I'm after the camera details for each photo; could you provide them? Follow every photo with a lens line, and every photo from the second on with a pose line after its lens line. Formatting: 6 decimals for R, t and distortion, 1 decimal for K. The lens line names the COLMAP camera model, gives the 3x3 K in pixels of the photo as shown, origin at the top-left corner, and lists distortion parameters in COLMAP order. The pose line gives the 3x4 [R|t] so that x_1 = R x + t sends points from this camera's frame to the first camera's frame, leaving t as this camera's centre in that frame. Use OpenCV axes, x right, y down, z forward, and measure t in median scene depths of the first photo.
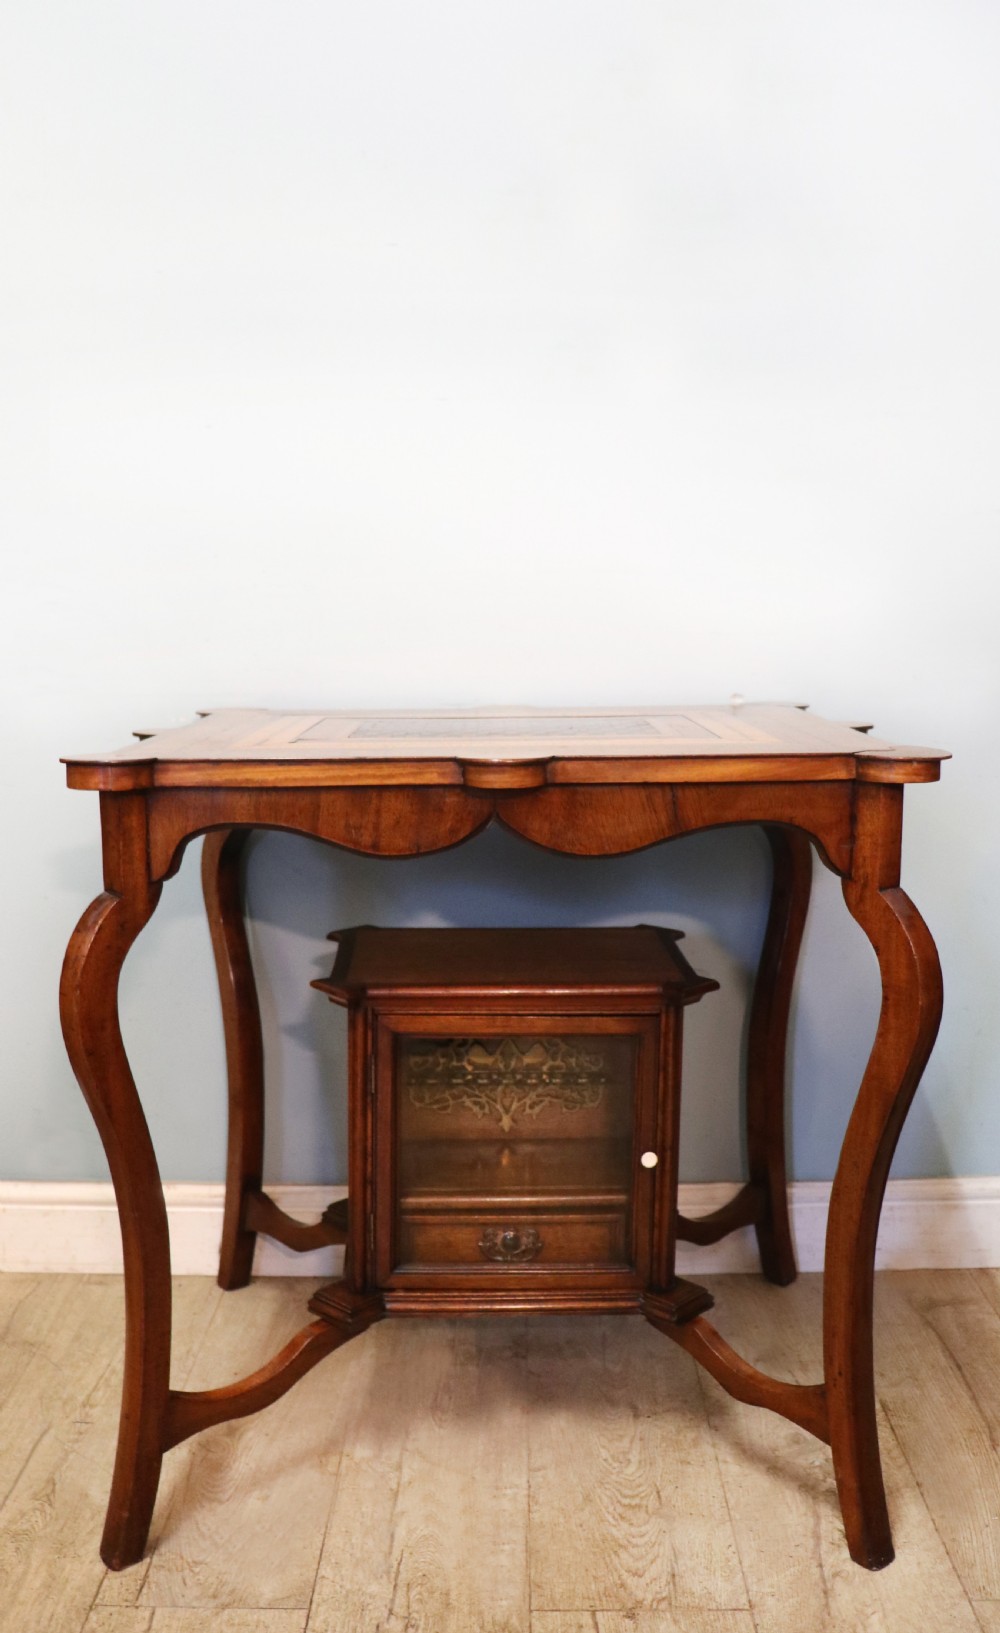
lens RADIAL K [[1555.5, 0, 484.8], [0, 1555.5, 766.3], [0, 0, 1]] dist [-0.194732, 0.157100]
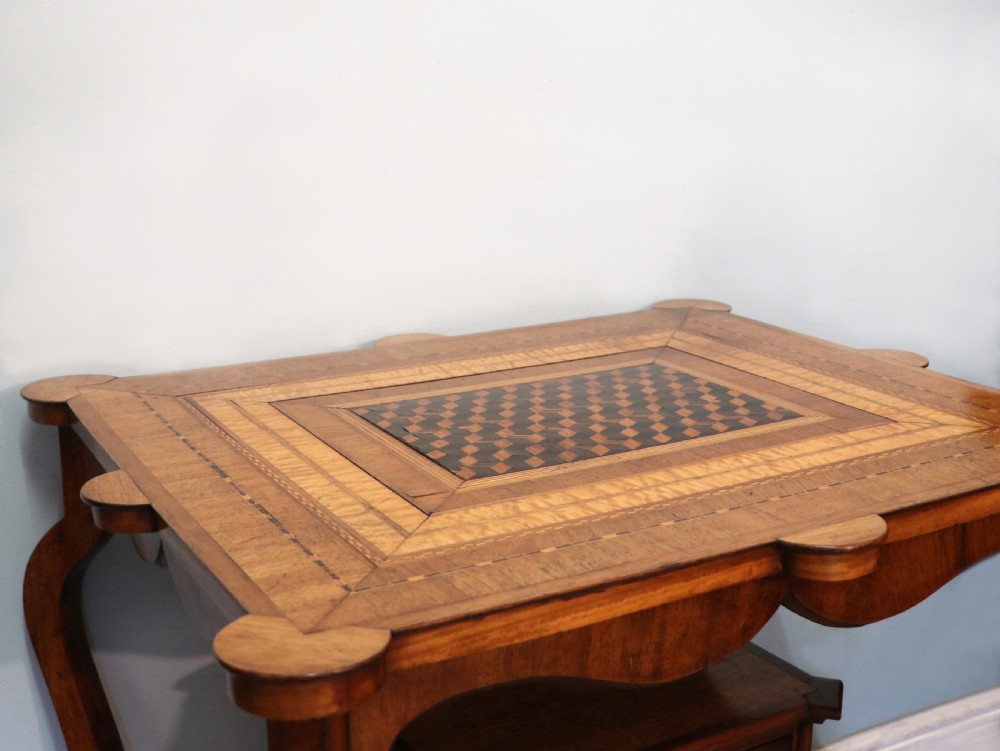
lens RADIAL K [[1378.8, 0, 564.8], [0, 1378.8, 286.2], [0, 0, 1]] dist [-0.131798, 0.143083]
pose [[0.852372, -0.085667, 0.515871, -0.363353], [0.047048, 0.995053, 0.087503, -0.158582], [-0.520815, -0.050314, 0.852186, 0.448854]]
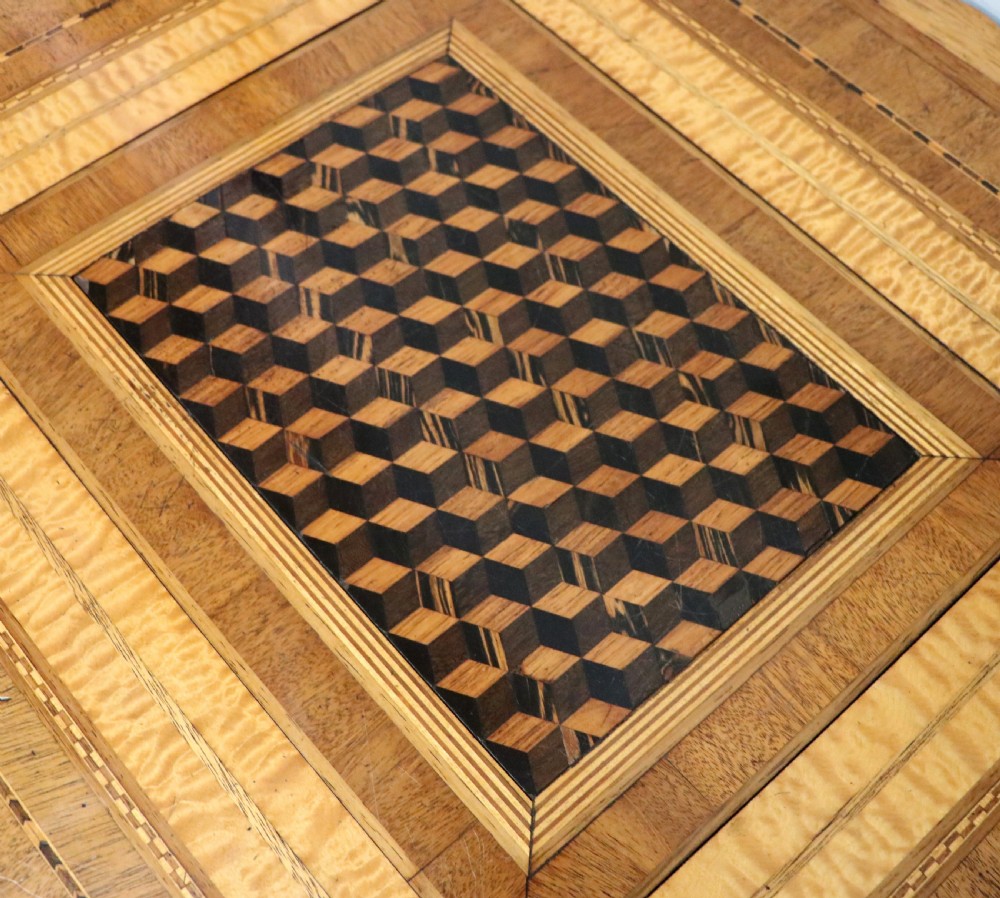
lens RADIAL K [[1316.4, 0, 536.4], [0, 1316.4, 450.0], [0, 0, 1]] dist [-0.142467, 0.141956]
pose [[0.669678, 0.657115, -0.346023, 0.166213], [-0.112633, 0.550406, 0.827265, -0.317611], [0.734061, -0.515027, 0.442608, 0.905294]]
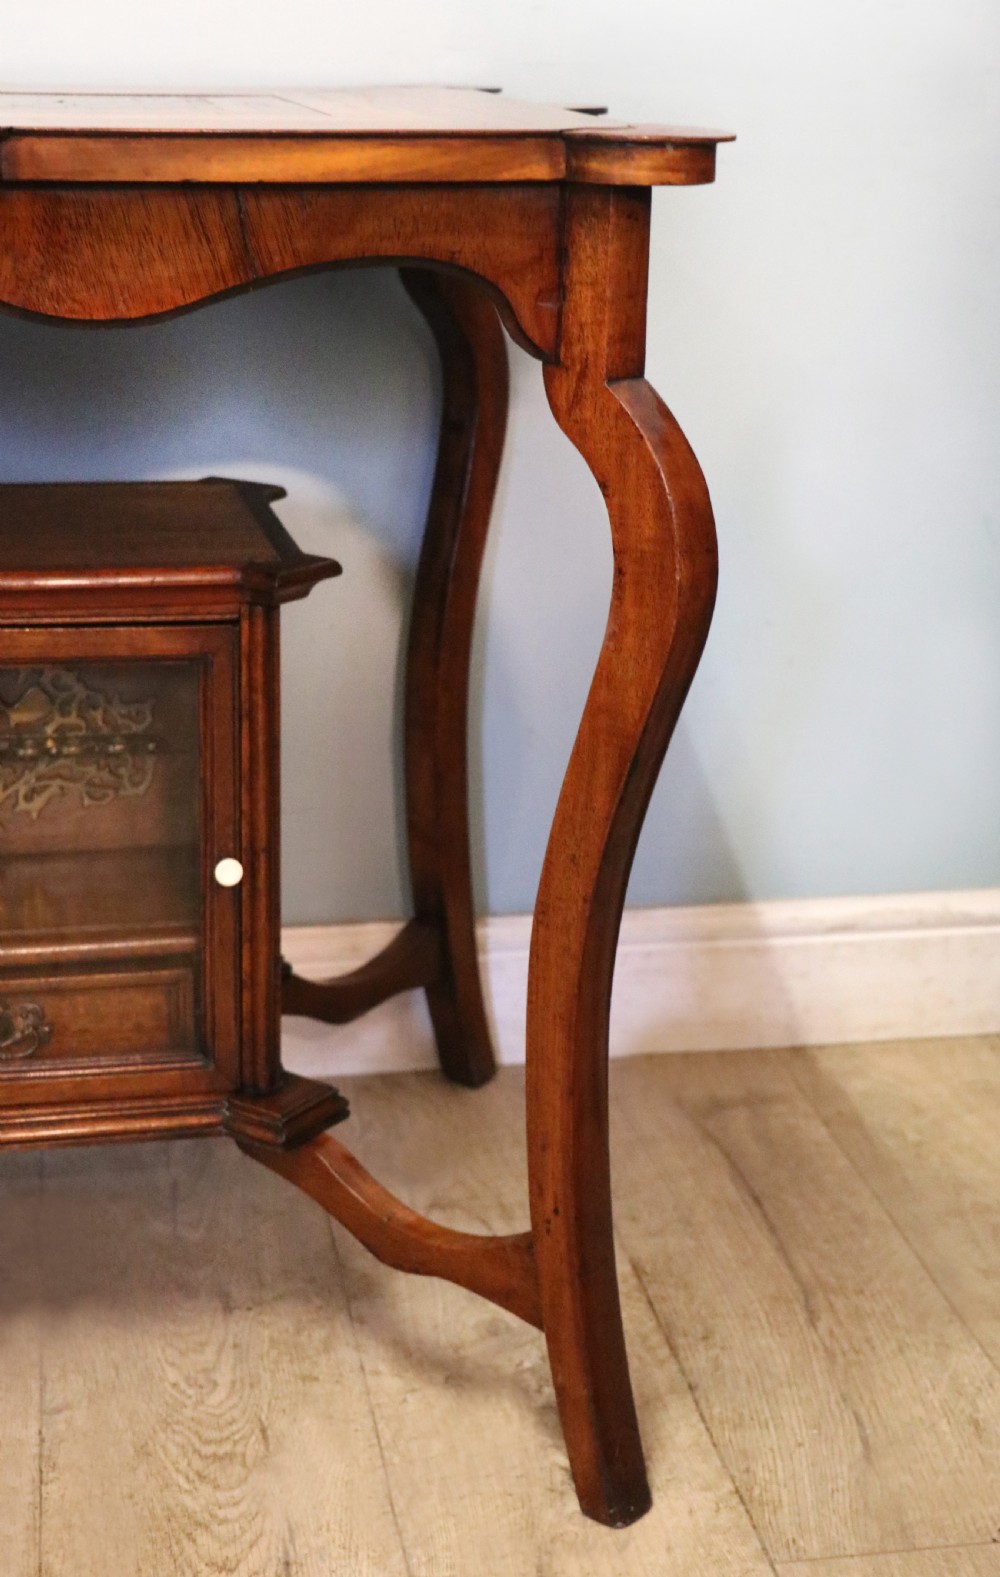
lens RADIAL K [[2517.6, 0, 549.0], [0, 2517.6, 823.0], [0, 0, 1]] dist [0.019990, 0.258741]
pose [[0.977962, -0.042155, 0.204483, 0.031742], [-0.000371, 0.979052, 0.203609, 0.043888], [-0.208783, -0.199198, 0.957460, 0.061866]]
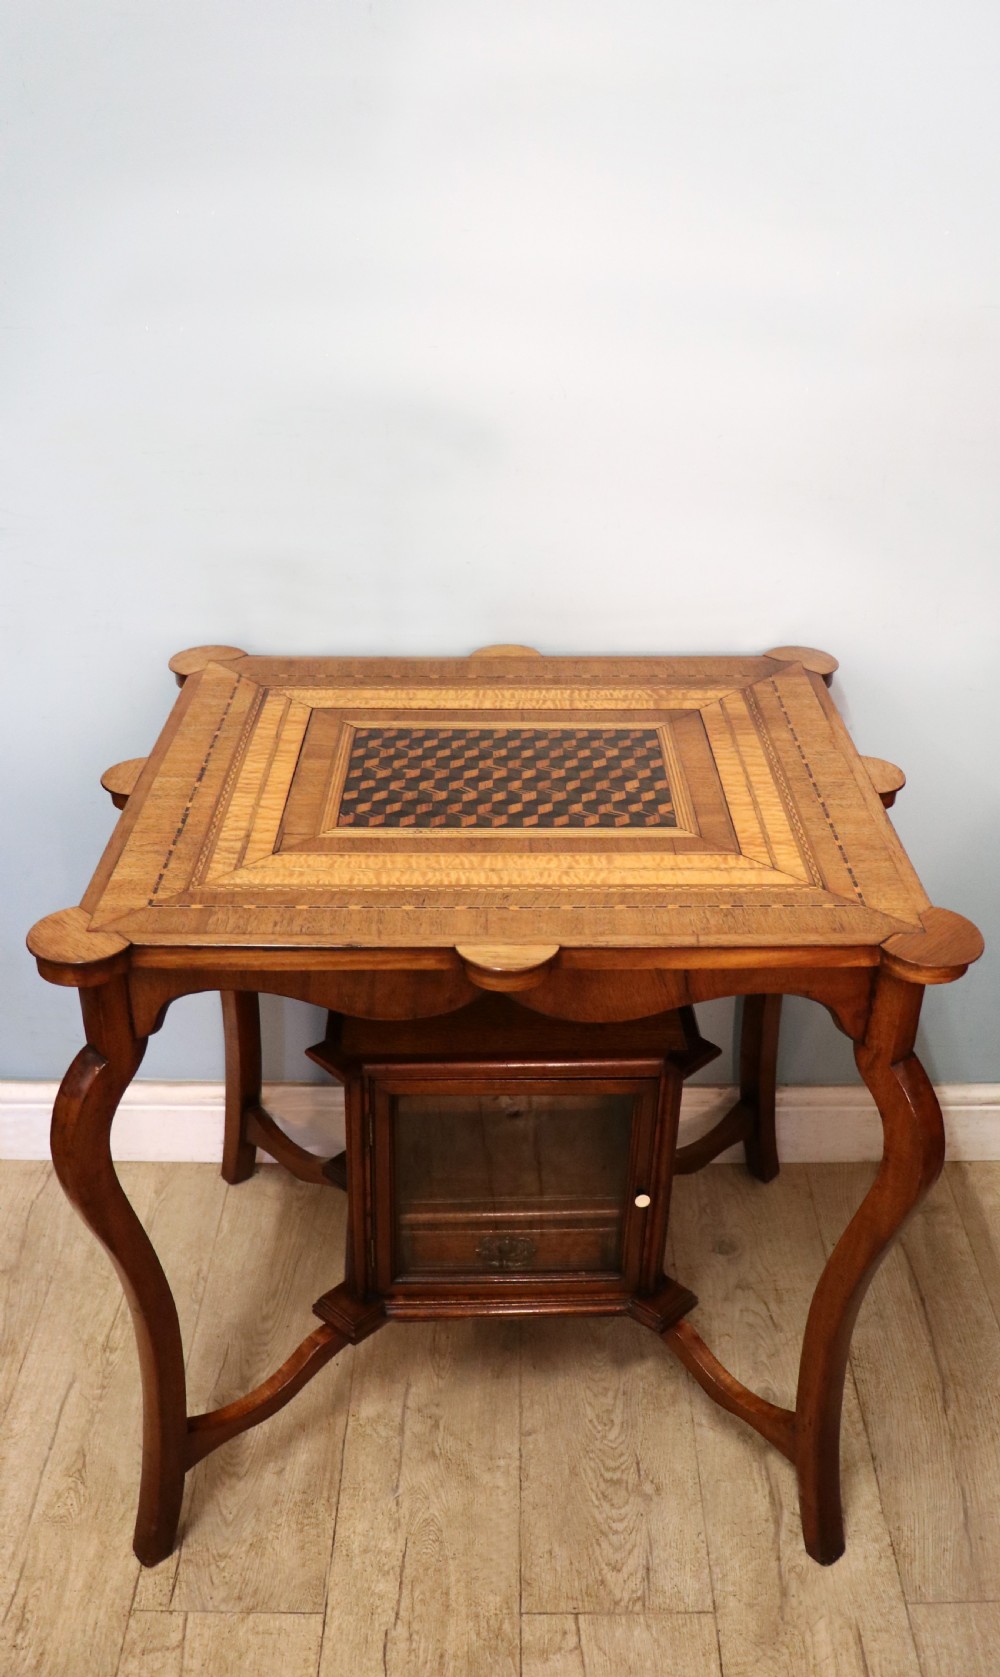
lens RADIAL K [[1570.8, 0, 547.2], [0, 1570.8, 819.5], [0, 0, 1]] dist [-0.189704, 0.153935]
pose [[0.998929, 0.008796, 0.045432, -0.005876], [-0.024941, 0.929308, 0.368462, -0.367120], [-0.038979, -0.369201, 0.928532, 0.134854]]
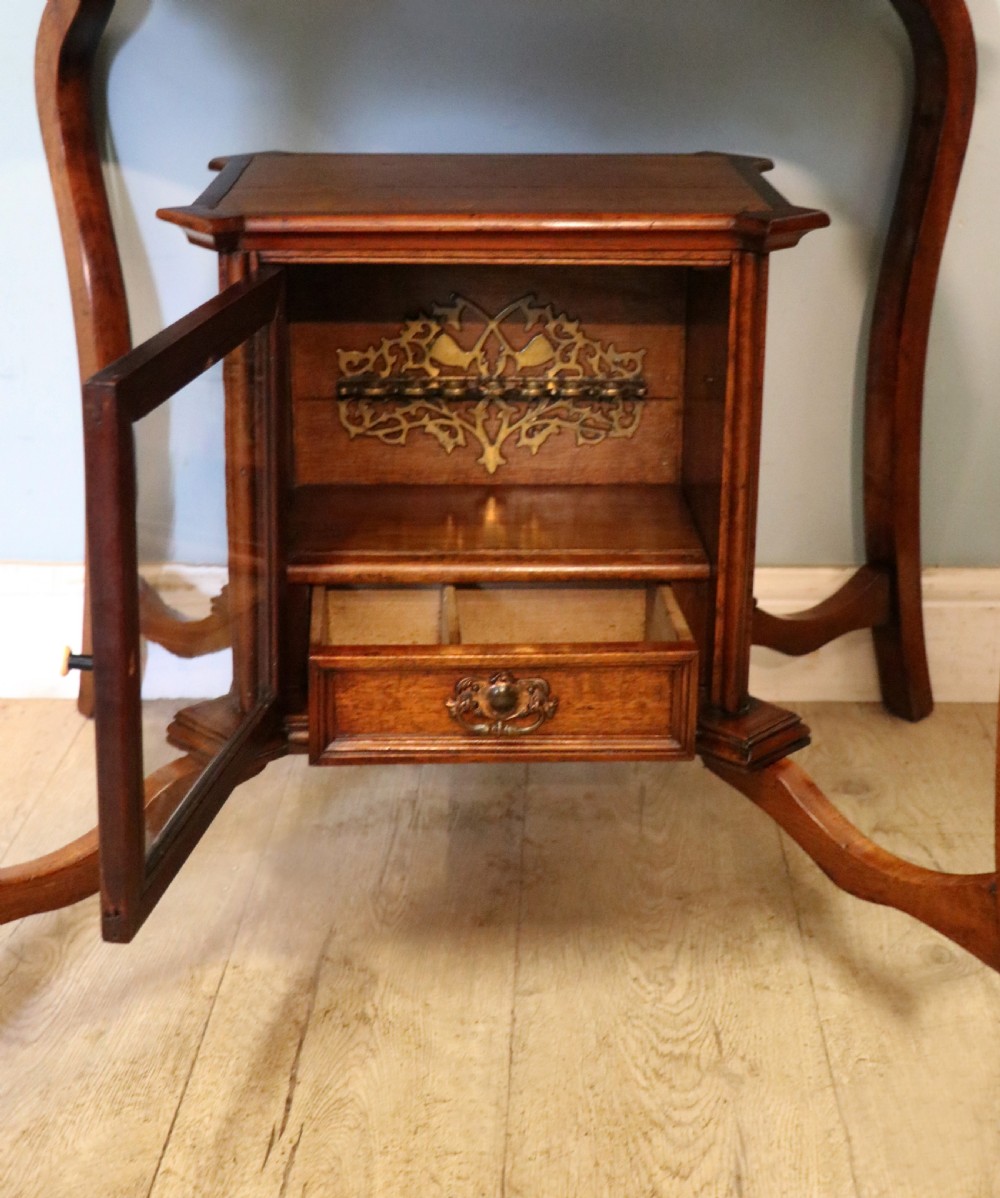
lens RADIAL K [[1857.7, 0, 486.9], [0, 1857.7, 437.2], [0, 0, 1]] dist [-0.066638, 0.291527]
pose [[0.999646, 0.005659, -0.025996, 0.037634], [-0.001187, 0.985628, 0.168923, 0.105175], [0.026579, -0.168833, 0.985286, 0.270167]]
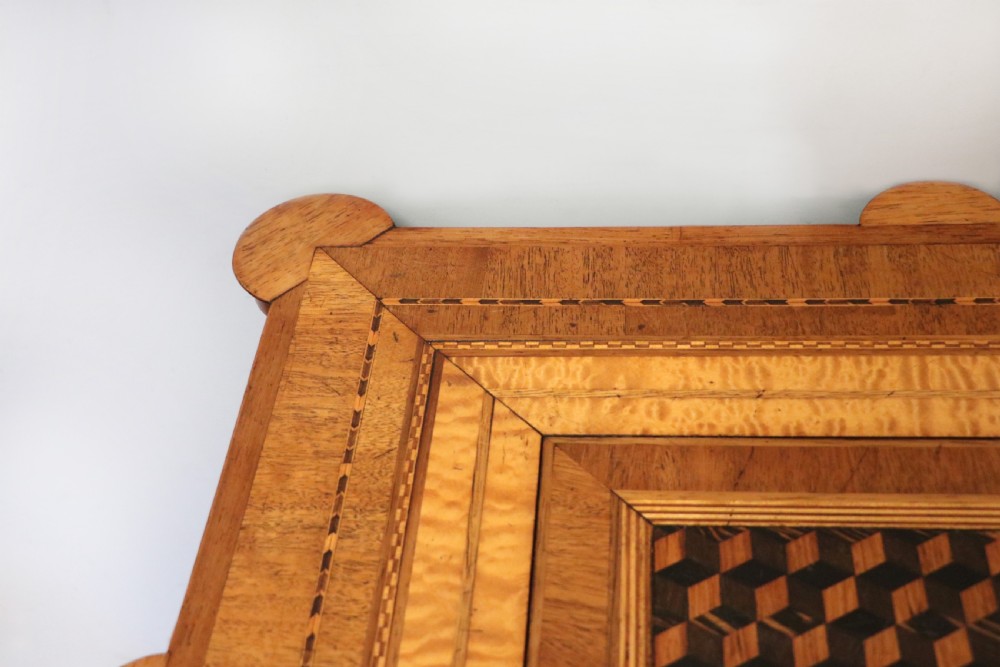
lens RADIAL K [[1262.2, 0, 513.1], [0, 1262.2, 375.3], [0, 0, 1]] dist [-0.059556, 0.304842]
pose [[0.996797, 0.005844, -0.079761, -0.097732], [0.048283, 0.751085, 0.658438, -0.306133], [0.063755, -0.660180, 0.748397, 0.894038]]
